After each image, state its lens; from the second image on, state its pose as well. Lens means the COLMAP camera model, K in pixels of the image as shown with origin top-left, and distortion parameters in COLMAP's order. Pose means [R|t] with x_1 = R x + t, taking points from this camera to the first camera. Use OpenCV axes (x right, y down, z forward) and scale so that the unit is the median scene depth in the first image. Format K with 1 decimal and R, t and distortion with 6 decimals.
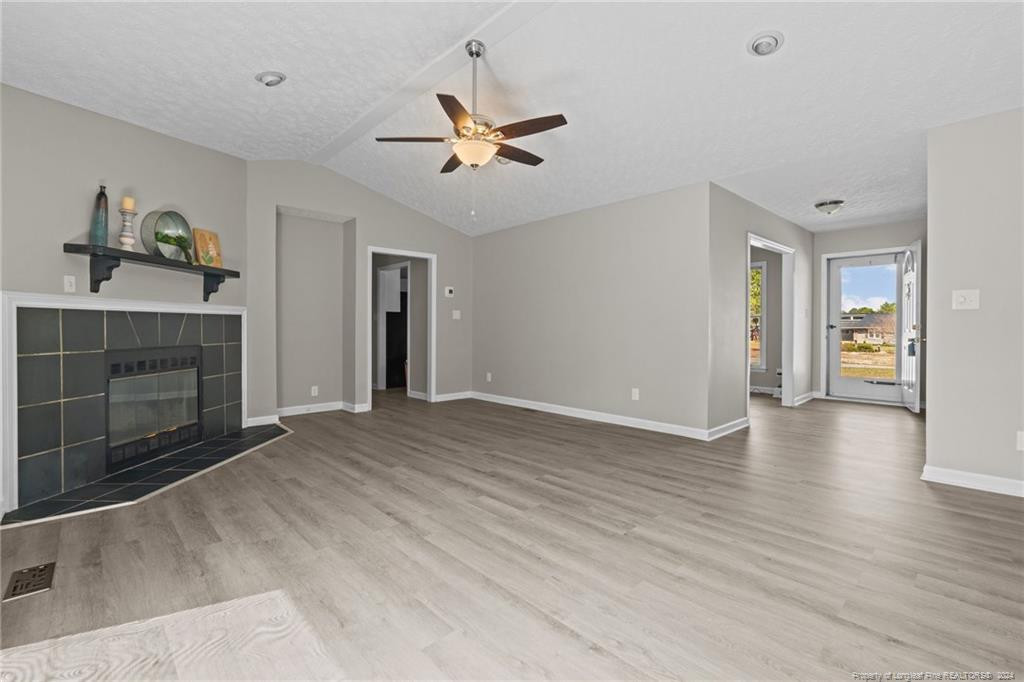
lens RADIAL K [[454.6, 0, 519.9], [0, 454.6, 336.8], [0, 0, 1]] dist [-0.002763, -0.000580]
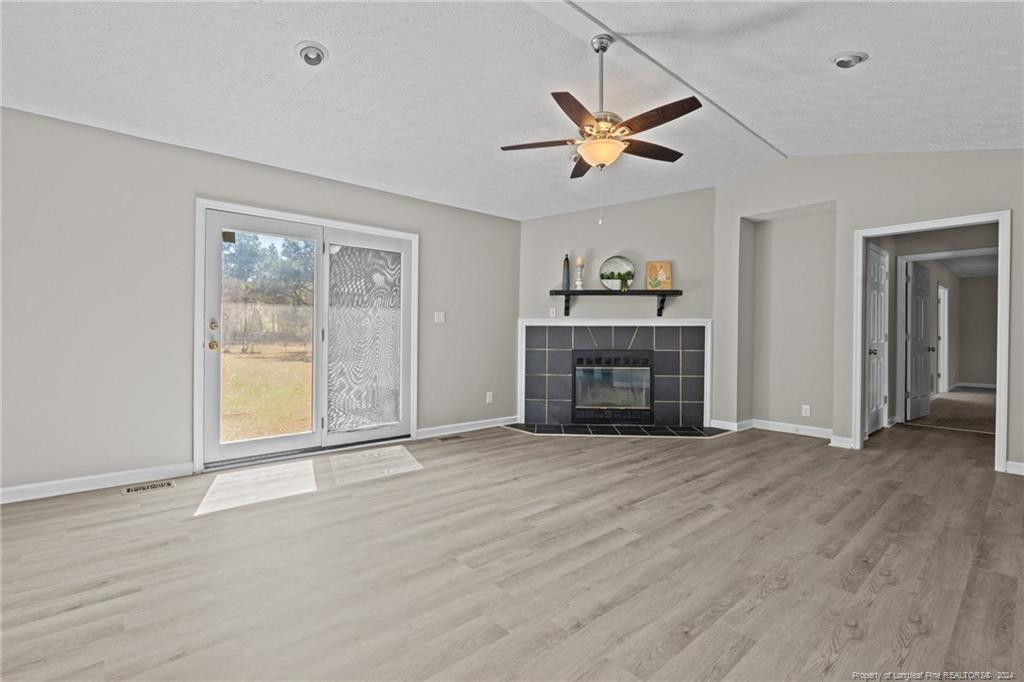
lens RADIAL K [[477.8, 0, 510.0], [0, 477.8, 332.4], [0, 0, 1]] dist [-0.000996, -0.000164]
pose [[-0.044509, -0.005591, -0.998993, 0.896208], [-0.028741, 0.999578, -0.004314, -0.020281], [0.998595, 0.028520, -0.044650, 0.853089]]
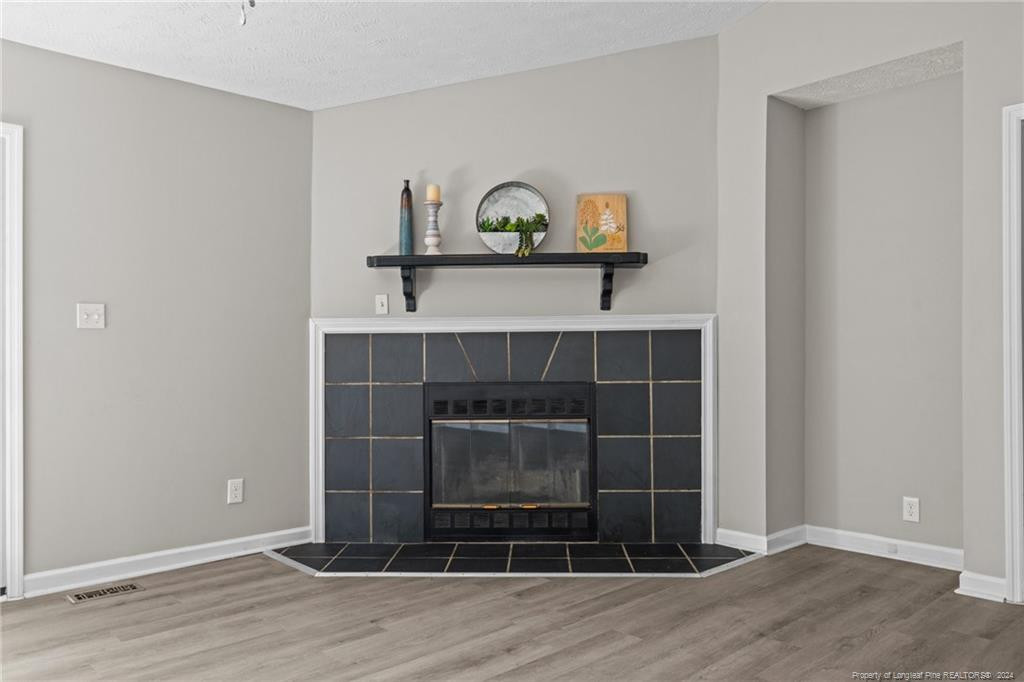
lens RADIAL K [[770.7, 0, 512.0], [0, 770.7, 341.0], [0, 0, 1]] dist [0.003114, 0.002925]
pose [[-0.012409, -0.013041, -0.999838, 0.444162], [-0.015641, 0.999795, -0.012846, -0.029247], [0.999801, 0.015479, -0.012611, 1.184155]]
